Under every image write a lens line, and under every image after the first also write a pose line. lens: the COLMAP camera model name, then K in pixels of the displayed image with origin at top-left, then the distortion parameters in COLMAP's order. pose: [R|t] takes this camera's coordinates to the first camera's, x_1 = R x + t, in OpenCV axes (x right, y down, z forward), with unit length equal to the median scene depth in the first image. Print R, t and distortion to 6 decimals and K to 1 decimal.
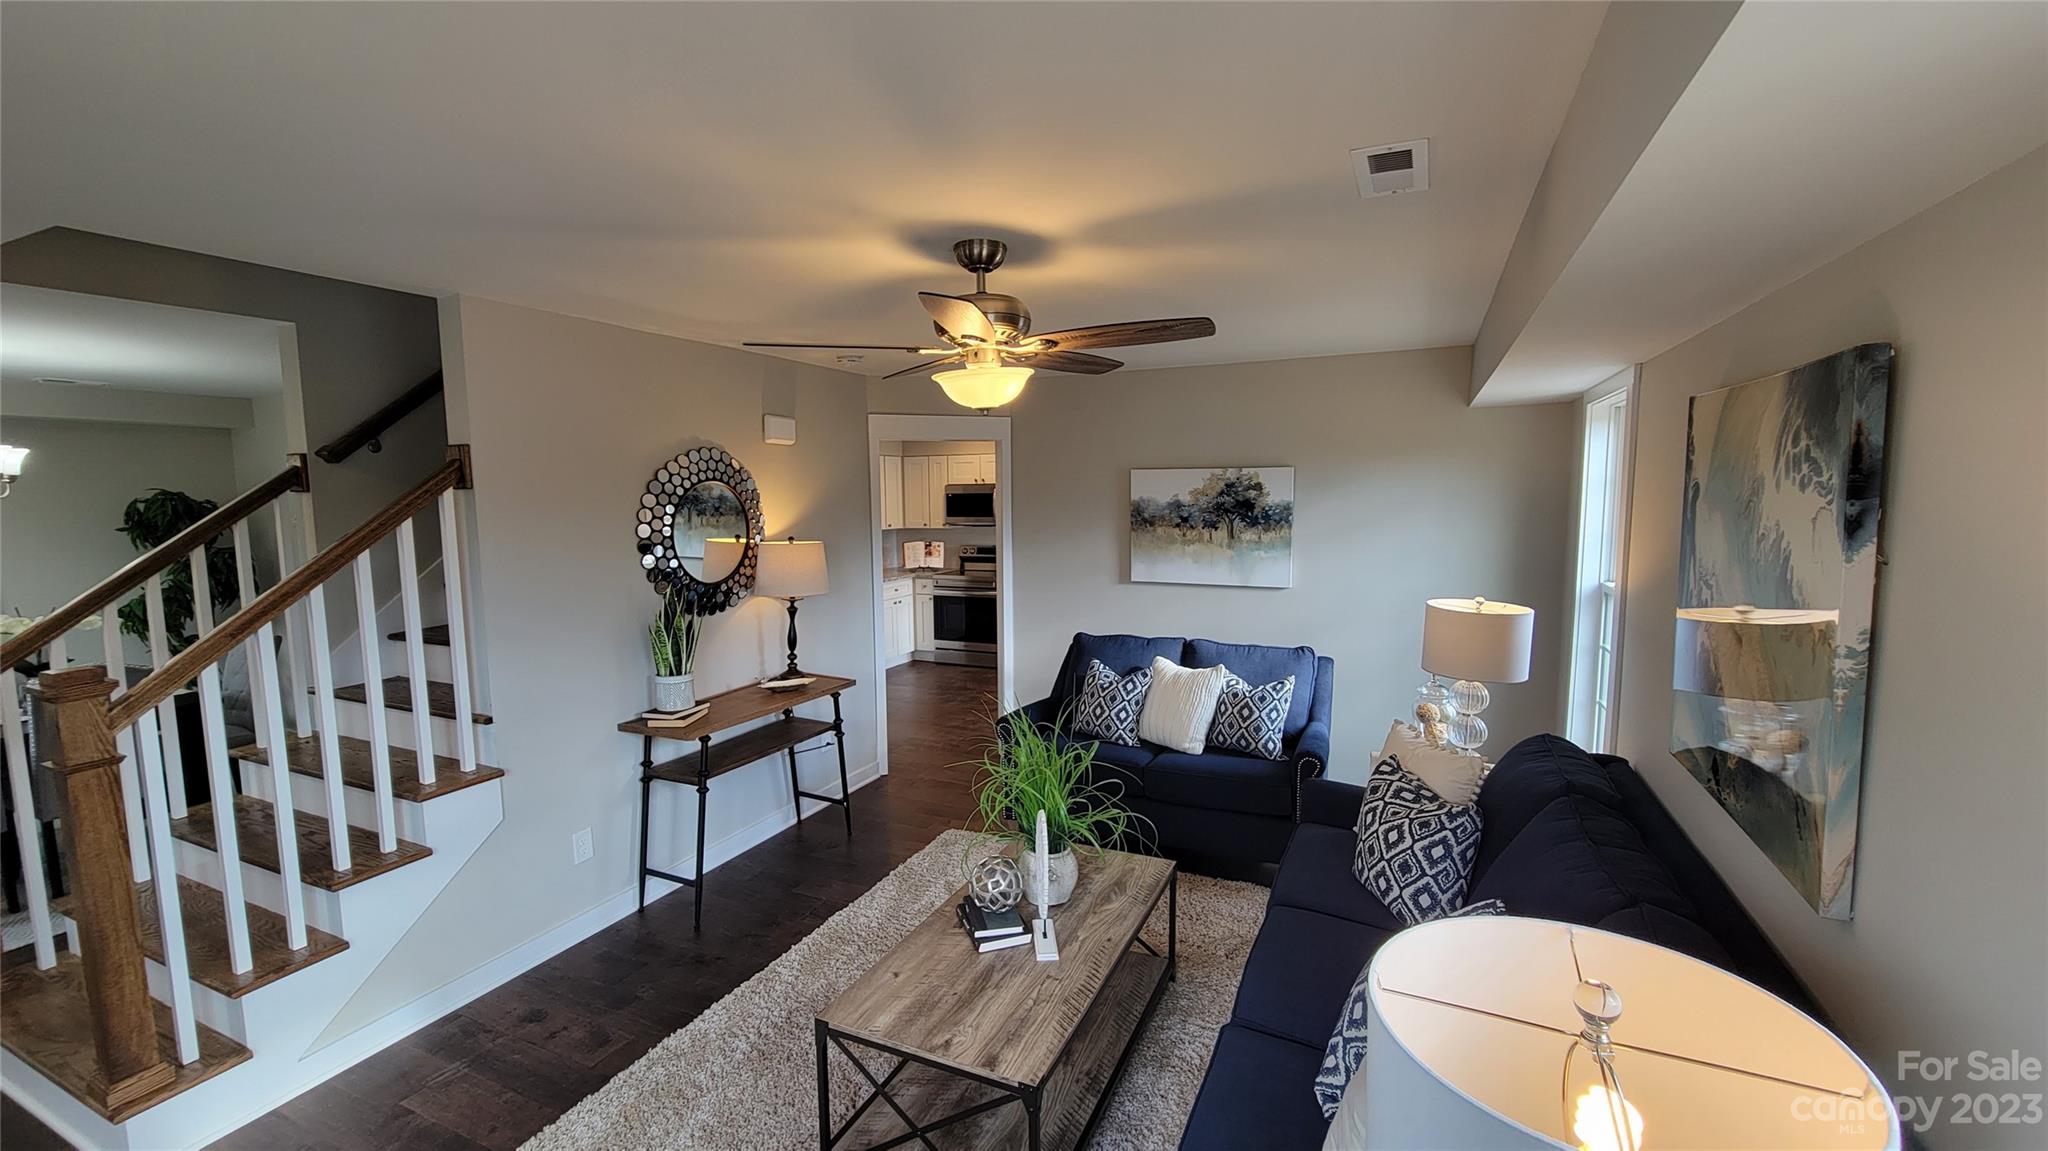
lens RADIAL K [[836.2, 0, 1024.5], [0, 836.2, 580.4], [0, 0, 1]] dist [0.004209, -0.003758]
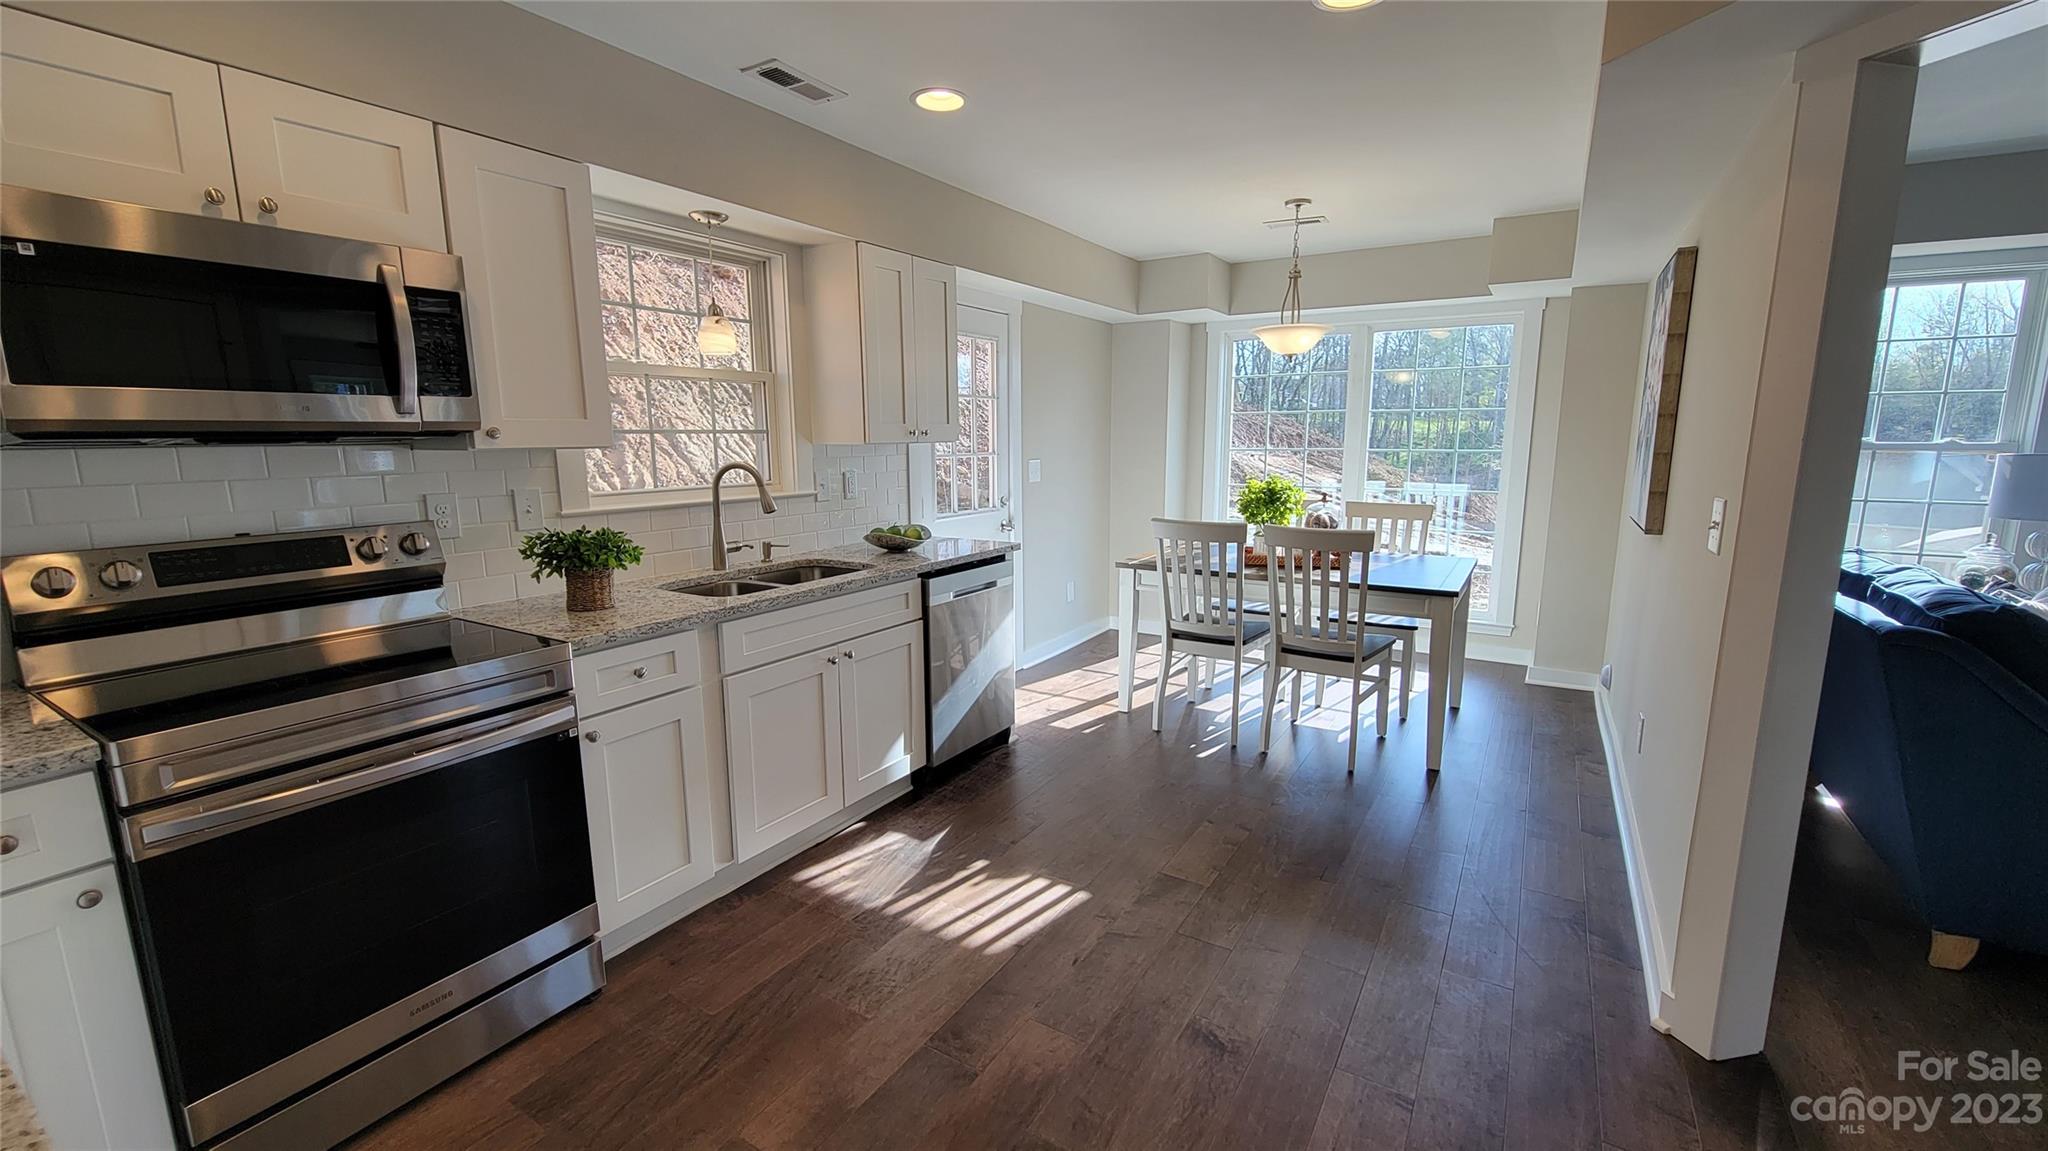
lens RADIAL K [[836.2, 0, 1024.5], [0, 836.2, 580.4], [0, 0, 1]] dist [0.004209, -0.003758]
pose [[0.114876, -0.162022, 0.980078, -0.520461], [0.108873, 0.982719, 0.149697, -0.091033], [-0.987396, 0.089507, 0.130531, 1.740880]]
